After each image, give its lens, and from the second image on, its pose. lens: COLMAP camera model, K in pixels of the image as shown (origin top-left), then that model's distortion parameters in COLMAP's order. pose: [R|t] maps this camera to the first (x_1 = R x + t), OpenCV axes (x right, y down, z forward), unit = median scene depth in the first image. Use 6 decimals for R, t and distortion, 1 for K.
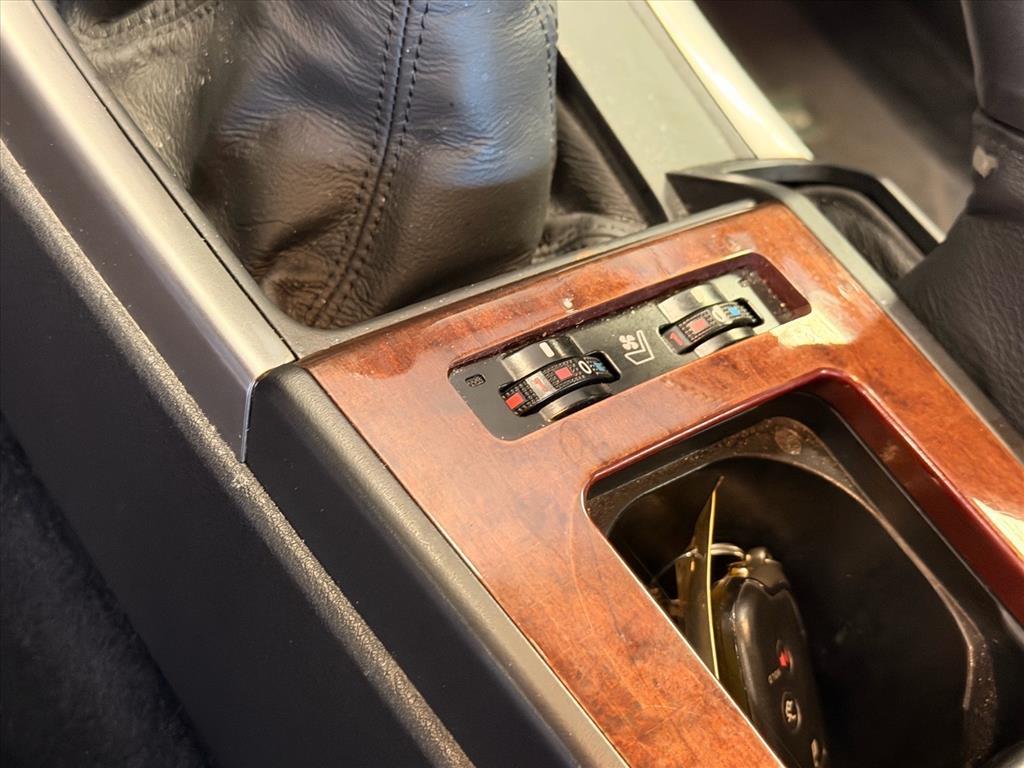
lens RADIAL K [[1498.9, 0, 485.9], [0, 1498.9, 382.3], [0, 0, 1]] dist [0.113082, -0.027477]
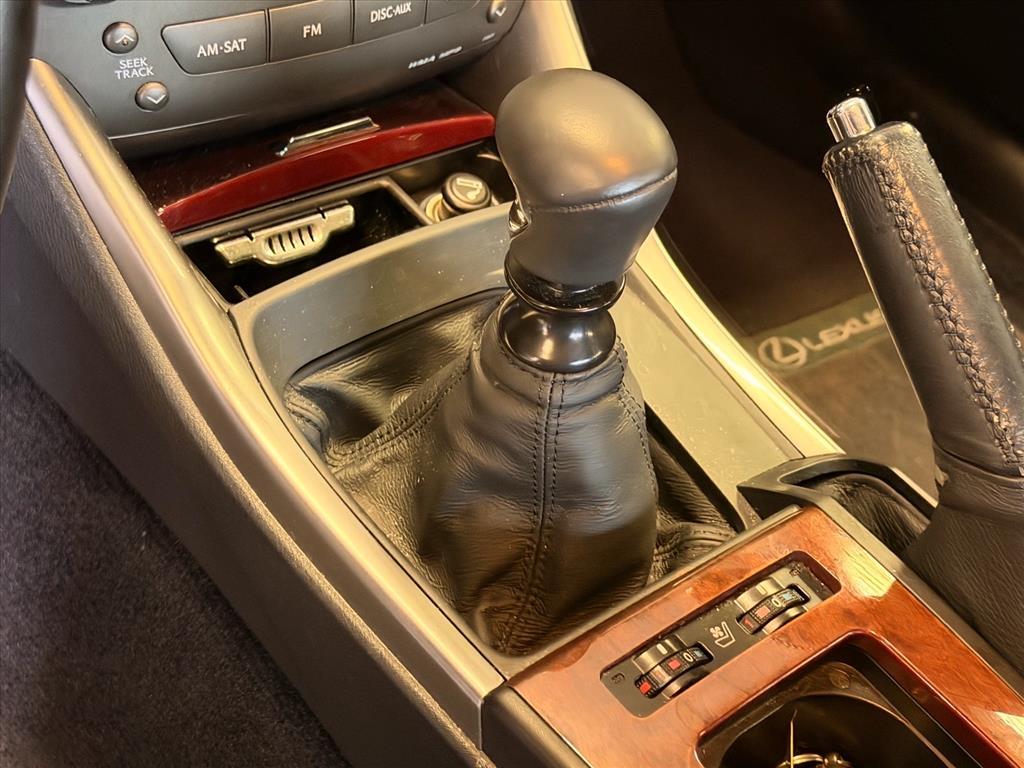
lens RADIAL K [[1530.1, 0, 512.0], [0, 1530.1, 384.0], [0, 0, 1]] dist [0.136145, 0.009471]
pose [[0.985356, -0.139893, -0.097485, 0.073458], [0.132263, 0.987916, -0.080800, -0.166908], [0.107611, 0.066723, 0.991952, -0.558729]]
